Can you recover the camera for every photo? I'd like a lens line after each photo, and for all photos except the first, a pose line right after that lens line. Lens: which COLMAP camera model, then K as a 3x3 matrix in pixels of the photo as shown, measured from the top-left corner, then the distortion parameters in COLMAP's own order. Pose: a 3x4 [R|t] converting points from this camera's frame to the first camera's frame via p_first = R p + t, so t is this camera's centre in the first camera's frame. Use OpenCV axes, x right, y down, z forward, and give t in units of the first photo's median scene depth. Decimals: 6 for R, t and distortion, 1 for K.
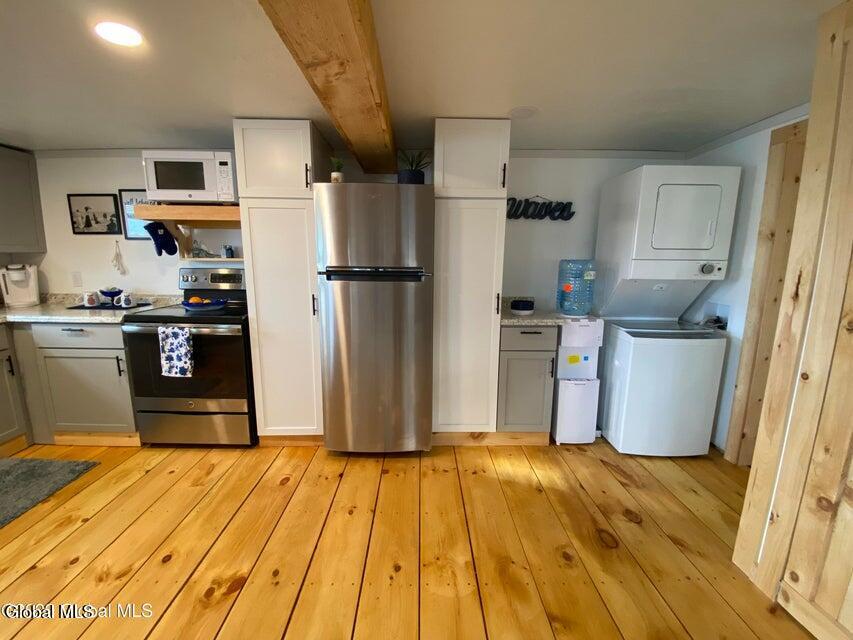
lens RADIAL K [[338.3, 0, 426.5], [0, 338.3, 320.0], [0, 0, 1]] dist [0.000787, -0.014056]
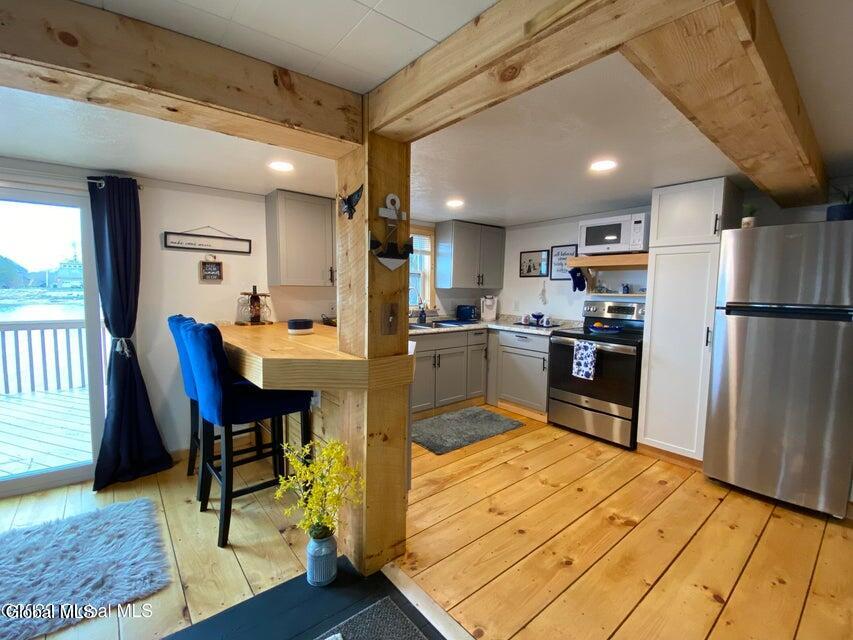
lens RADIAL K [[370.5, 0, 426.0], [0, 370.5, 318.3], [0, 0, 1]] dist [0.000985, -0.014309]
pose [[0.615051, 0.059062, -0.786272, 0.042186], [-0.149395, 0.987857, -0.042658, 0.087433], [0.774205, 0.143702, 0.616406, -0.465220]]
